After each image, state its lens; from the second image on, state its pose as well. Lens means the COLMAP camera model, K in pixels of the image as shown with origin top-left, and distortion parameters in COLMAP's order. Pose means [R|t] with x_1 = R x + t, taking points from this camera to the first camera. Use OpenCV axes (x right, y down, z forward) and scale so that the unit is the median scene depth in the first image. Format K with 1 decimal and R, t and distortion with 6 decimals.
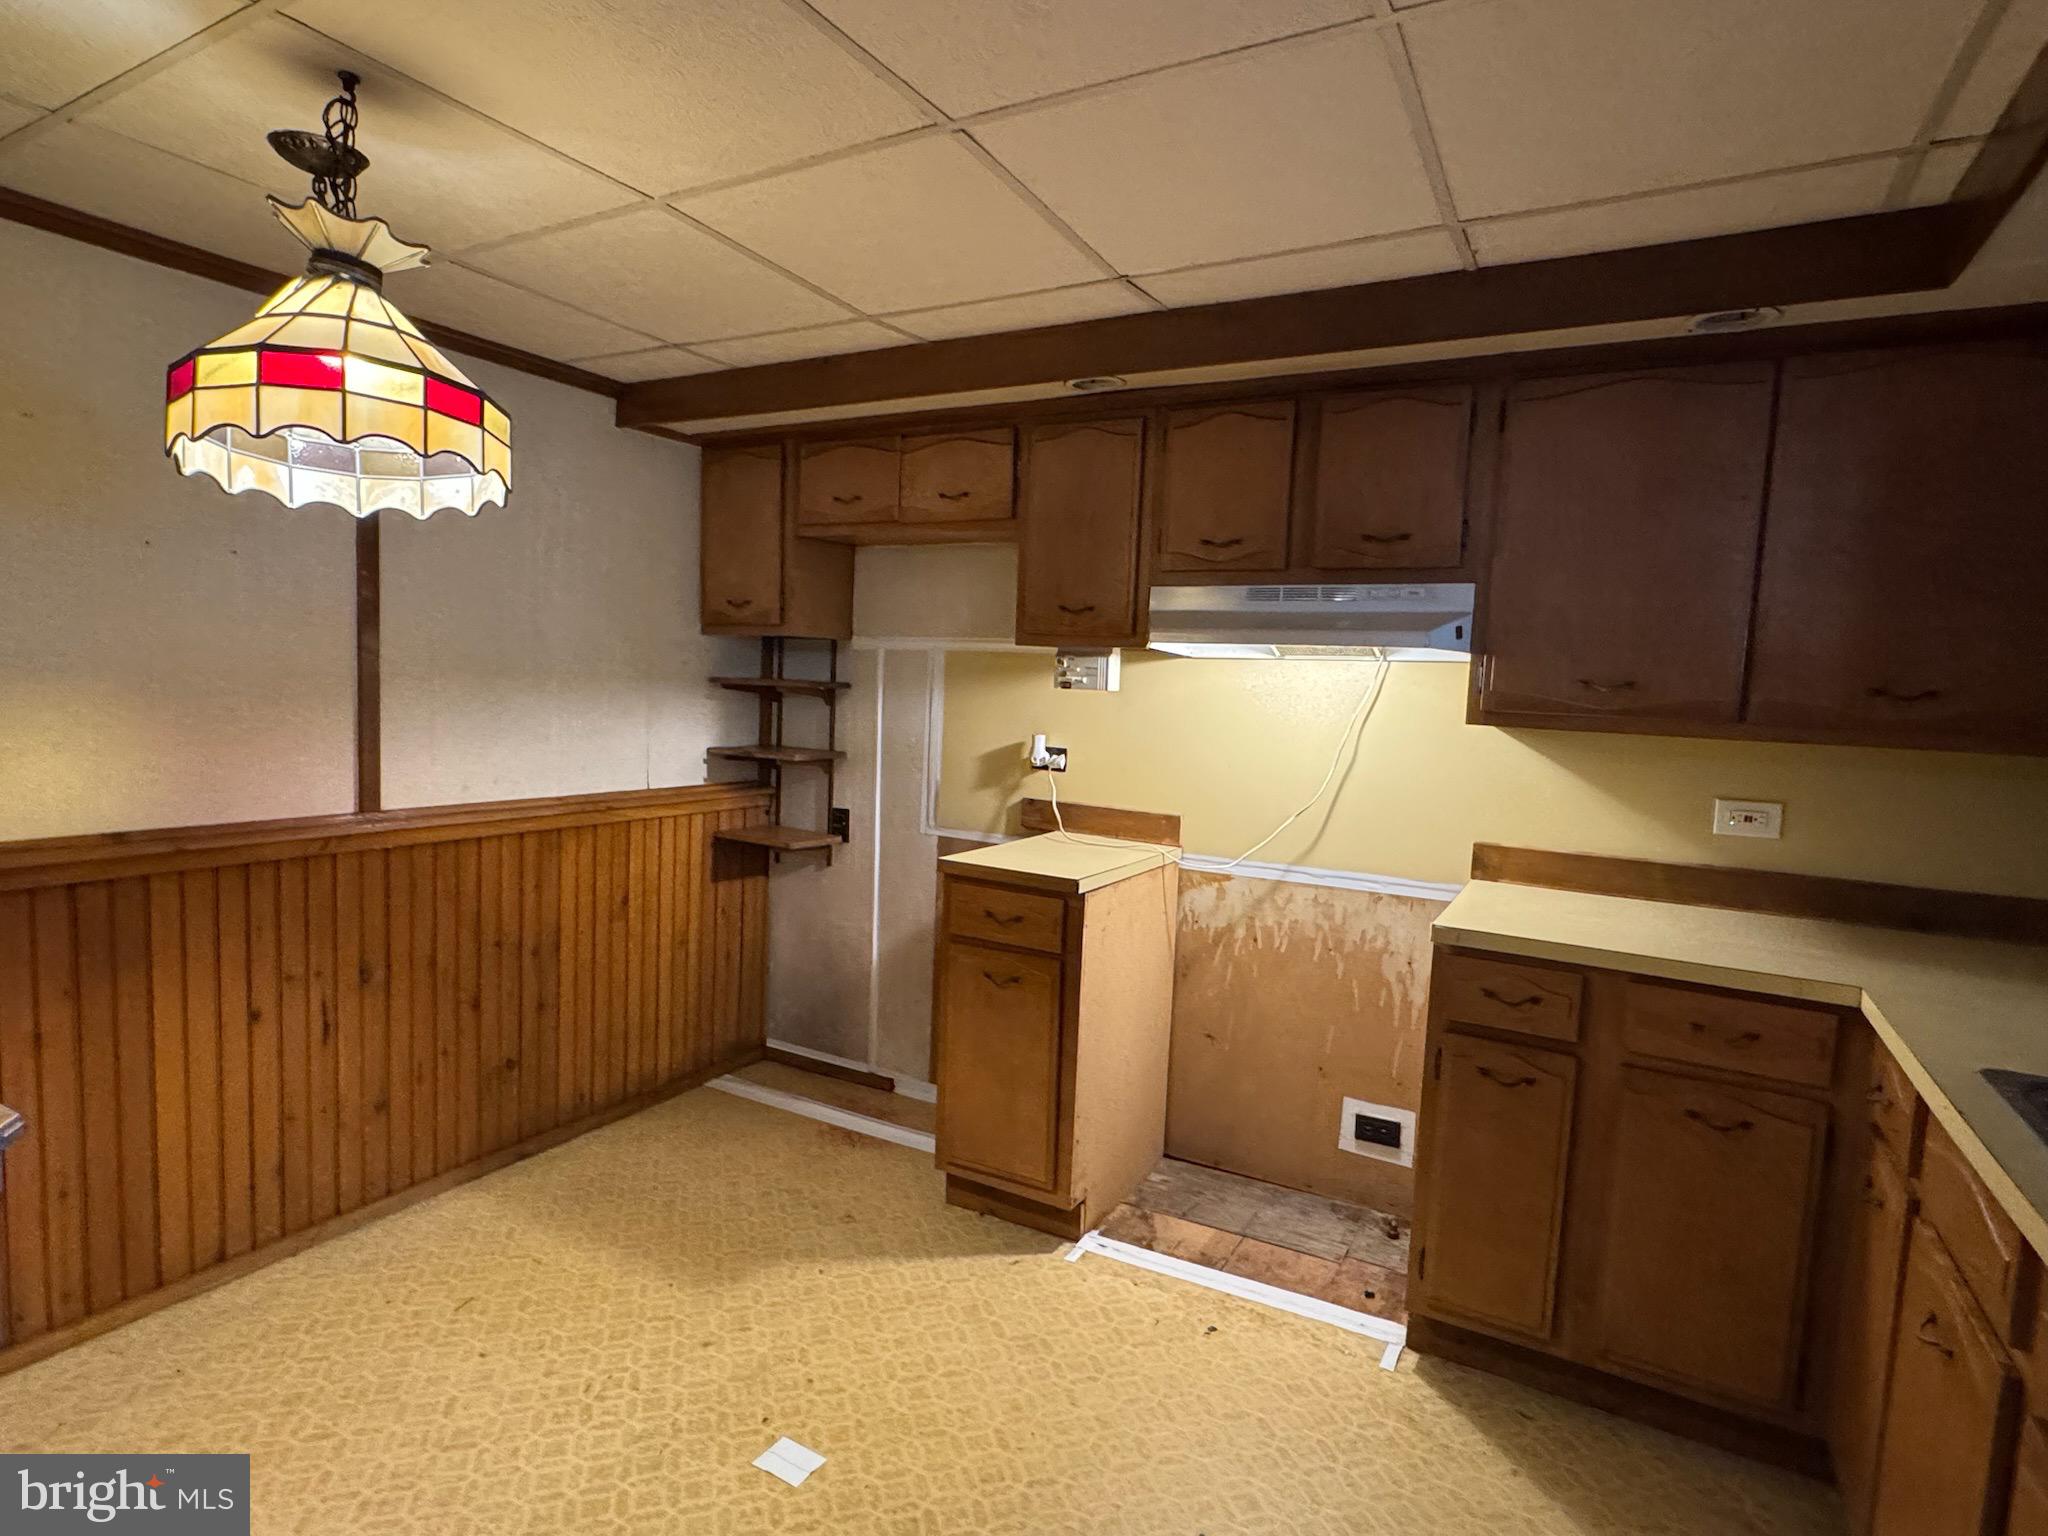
lens RADIAL K [[1077.9, 0, 1019.7], [0, 1077.9, 770.2], [0, 0, 1]] dist [0.001236, 0.000101]
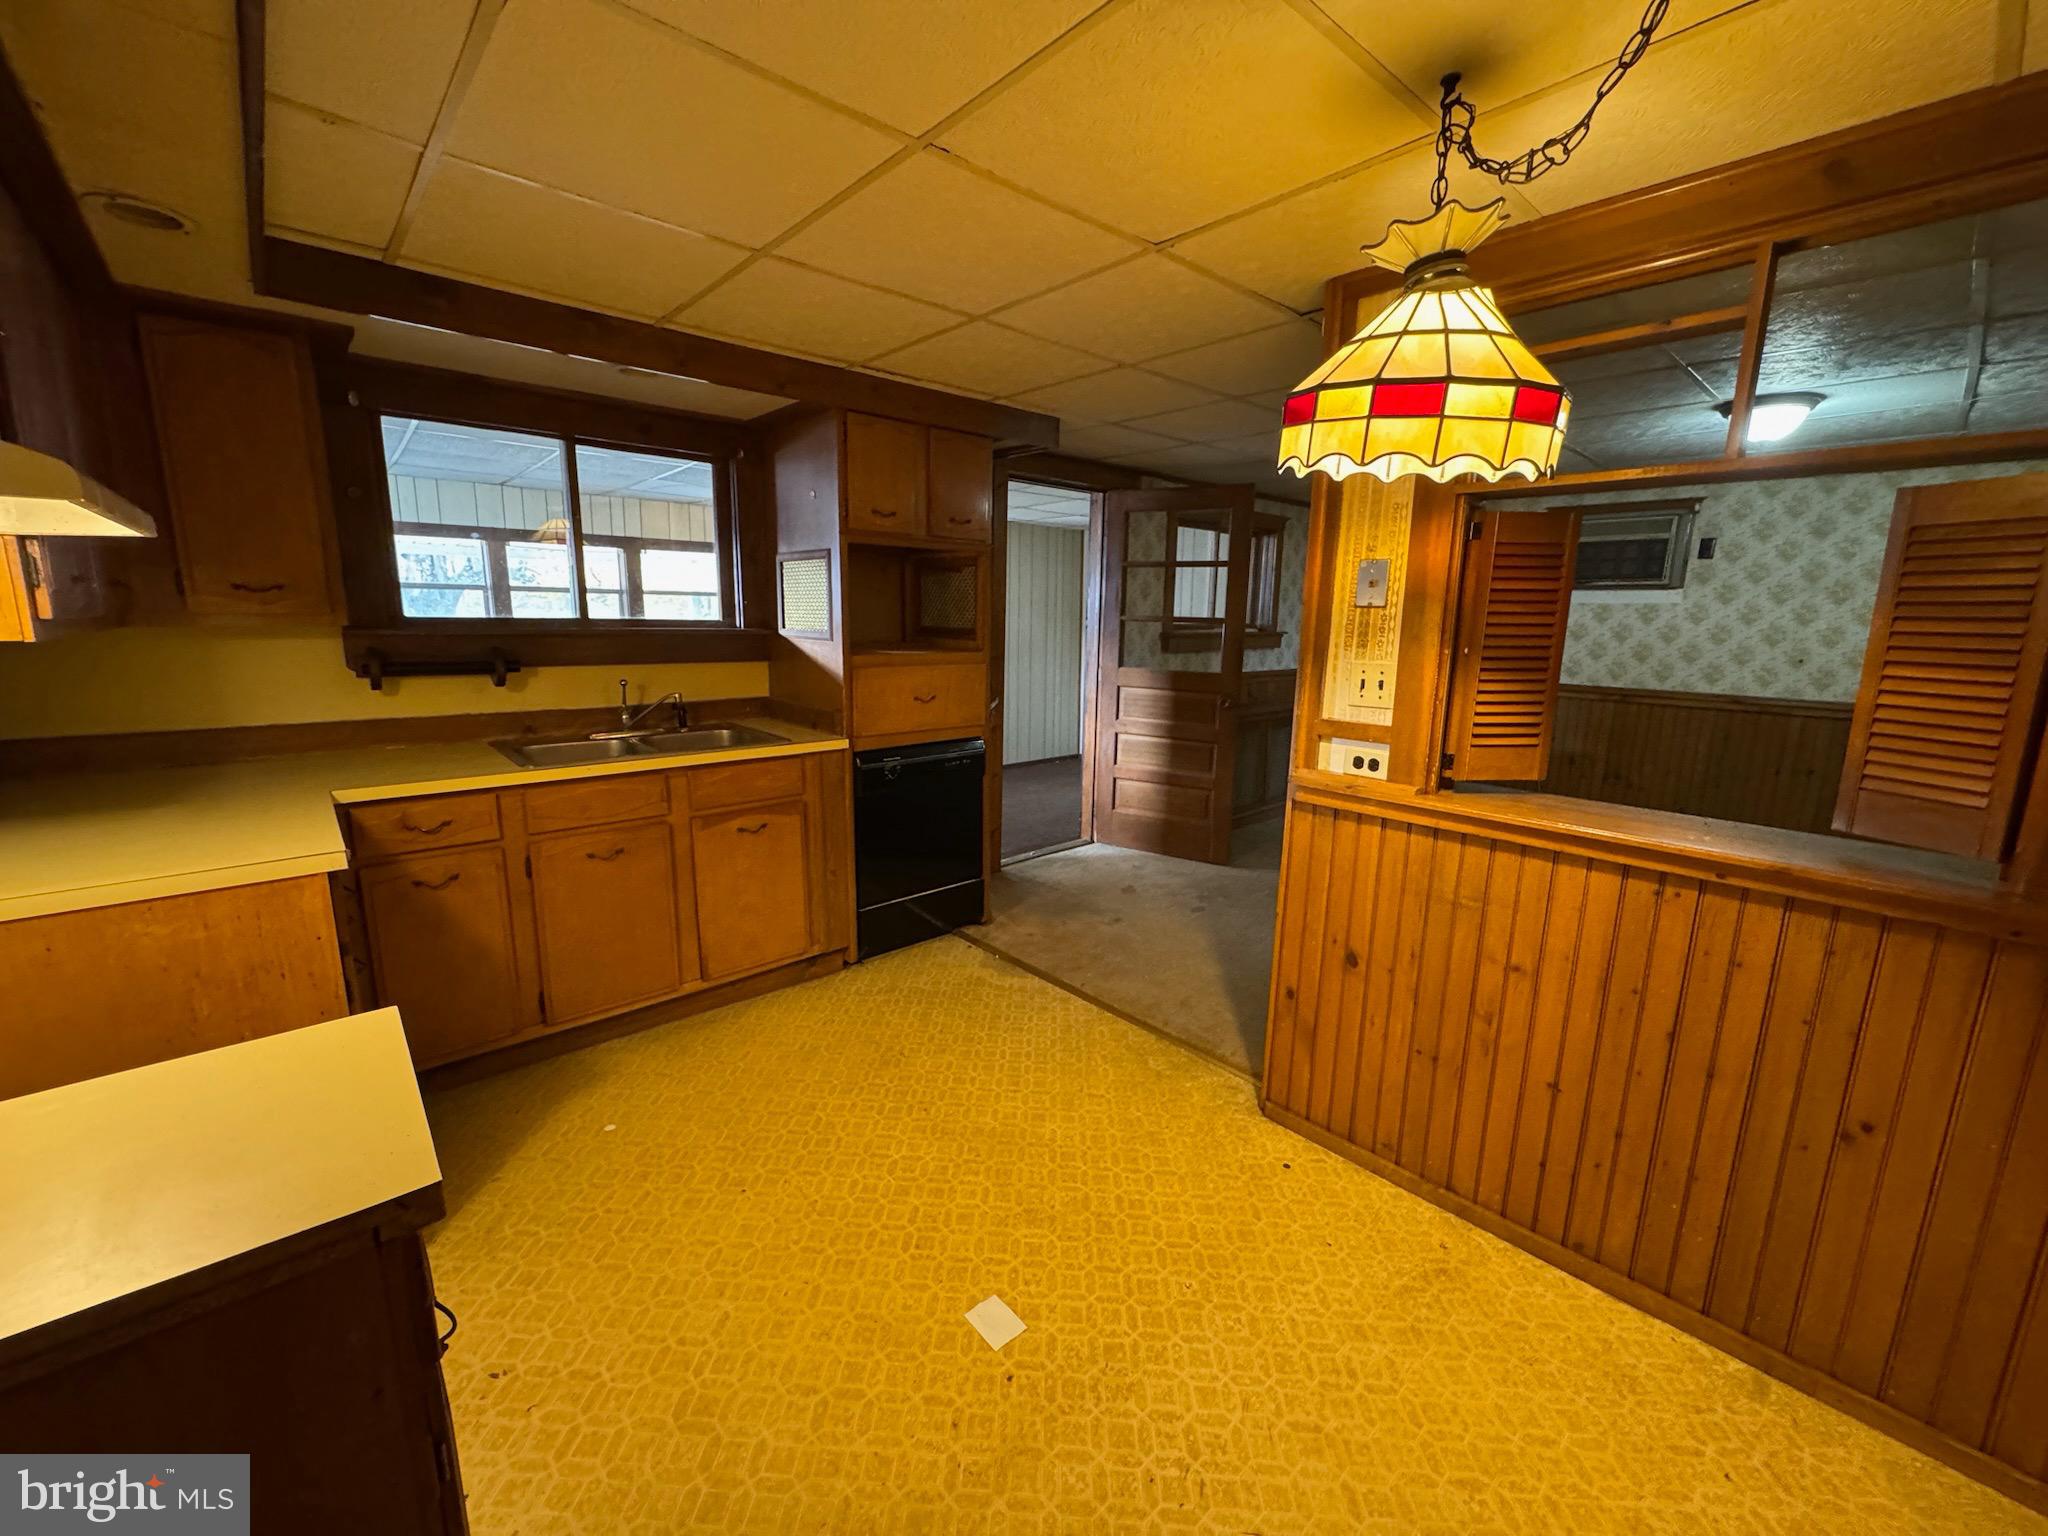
lens RADIAL K [[817.0, 0, 1022.2], [0, 817.0, 771.1], [0, 0, 1]] dist [-0.002600, -0.000360]
pose [[-0.946597, -0.117227, 0.300354, -0.333502], [-0.029594, 0.959219, 0.281111, -0.123231], [-0.321059, 0.257210, -0.911463, 1.260085]]
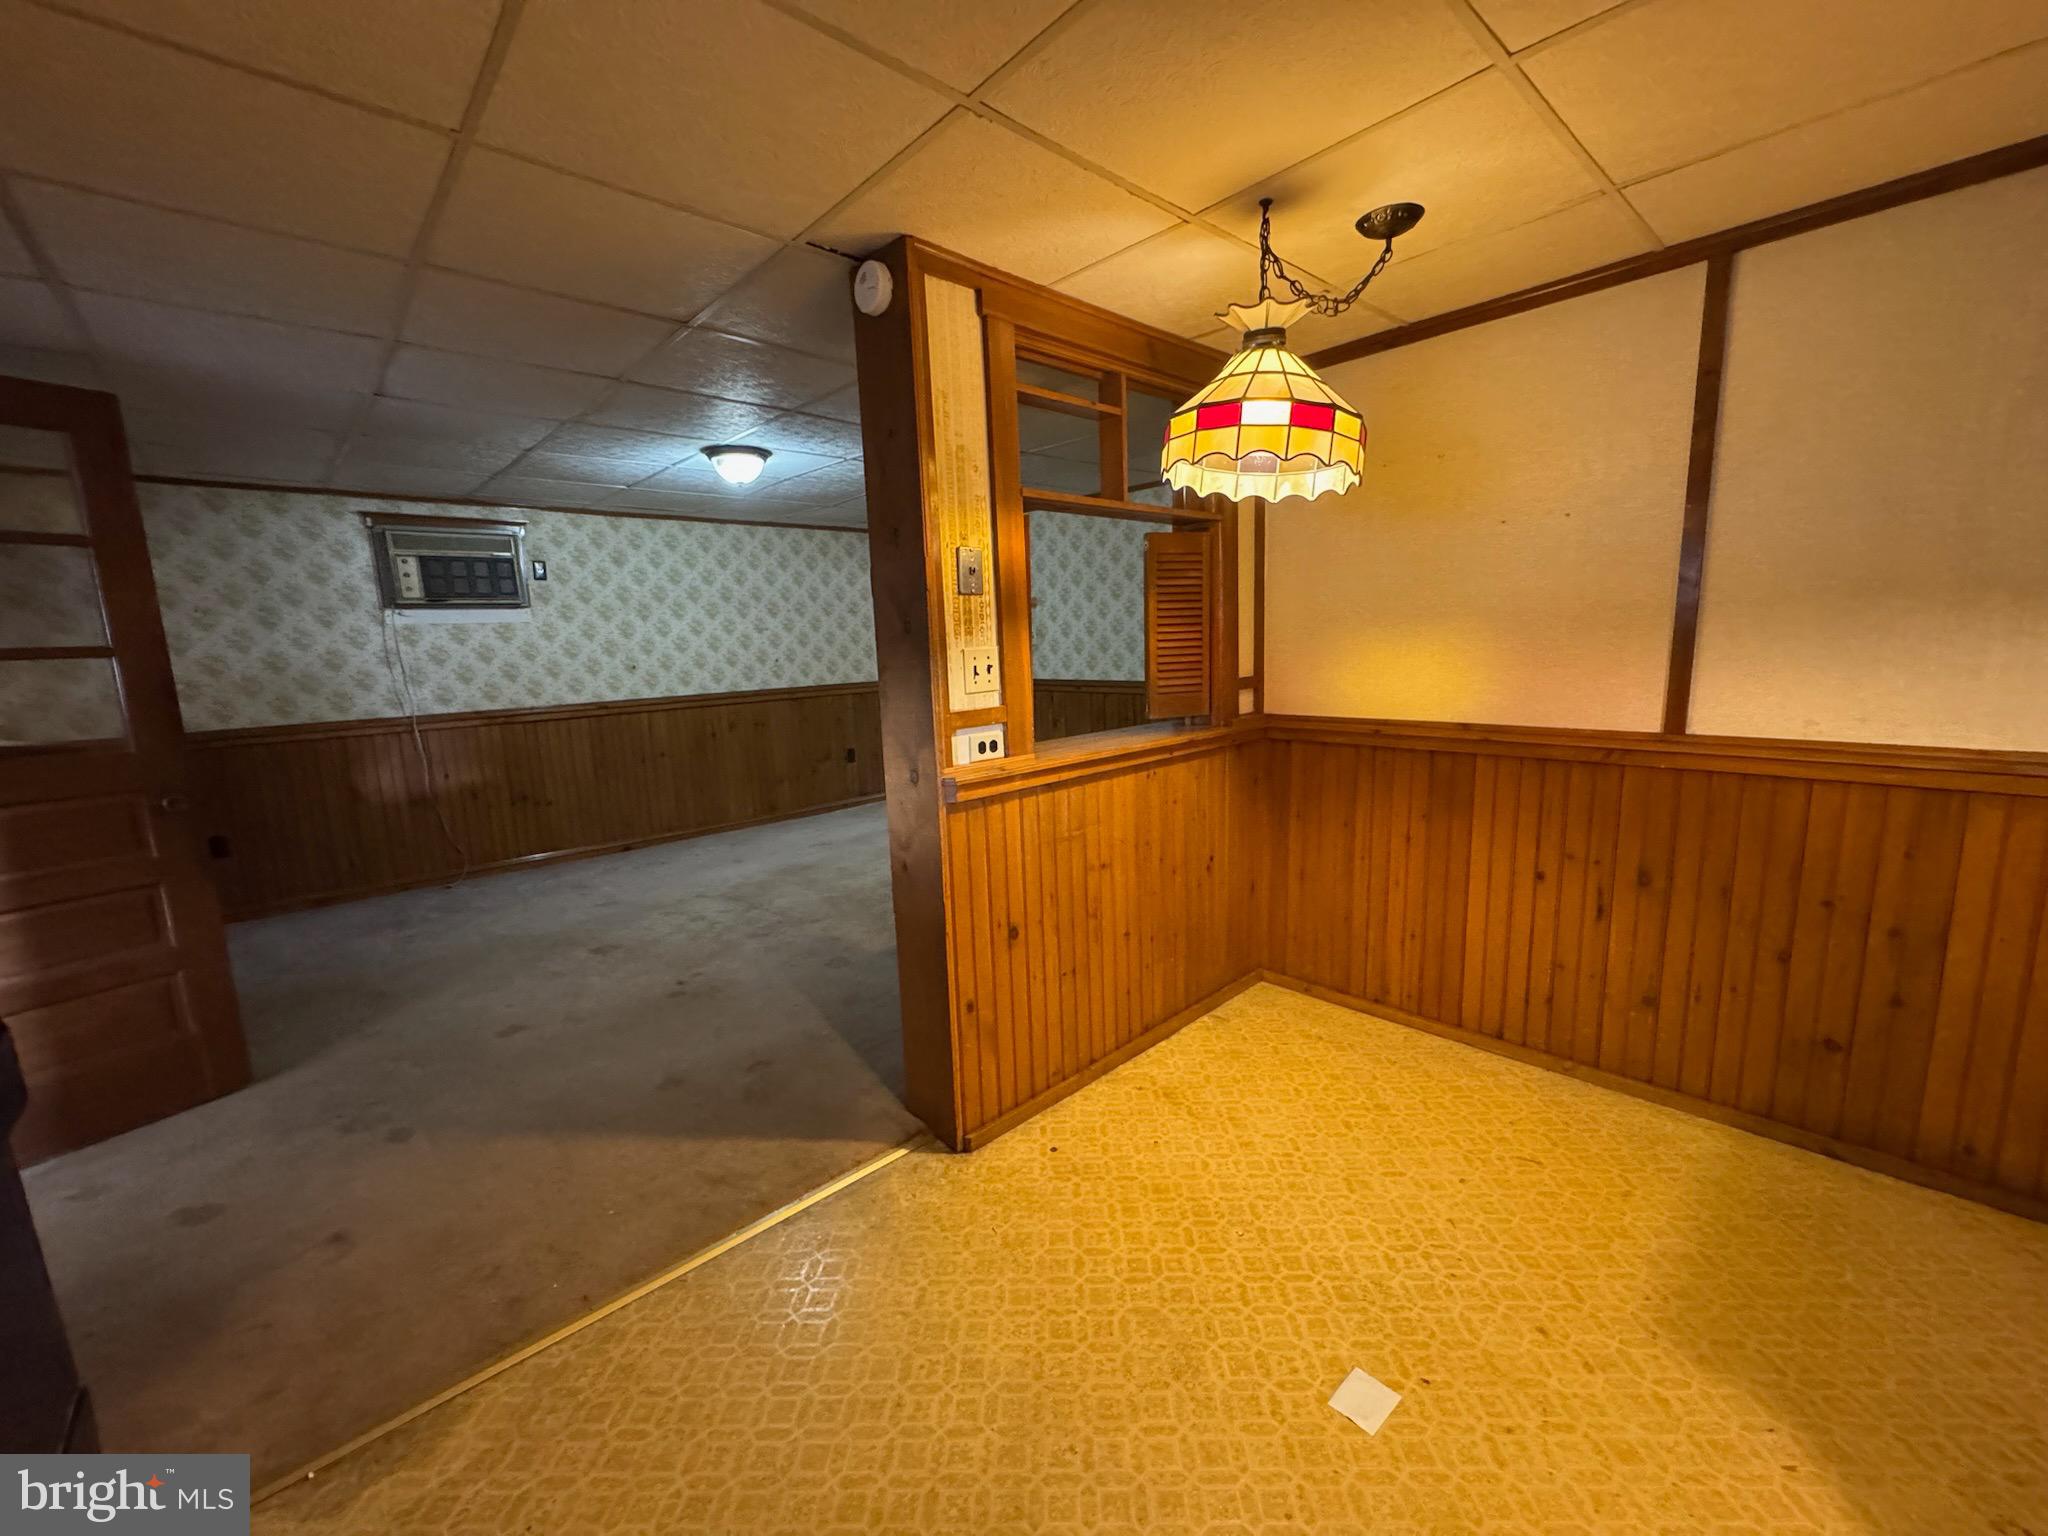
lens RADIAL K [[817.0, 0, 1024.1], [0, 817.0, 766.6], [0, 0, 1]] dist [-0.002600, -0.000360]
pose [[-0.302529, 0.121465, -0.945369, 0.392864], [-0.054215, 0.988048, 0.144298, -0.011481], [0.951597, 0.094907, -0.292328, 0.672737]]
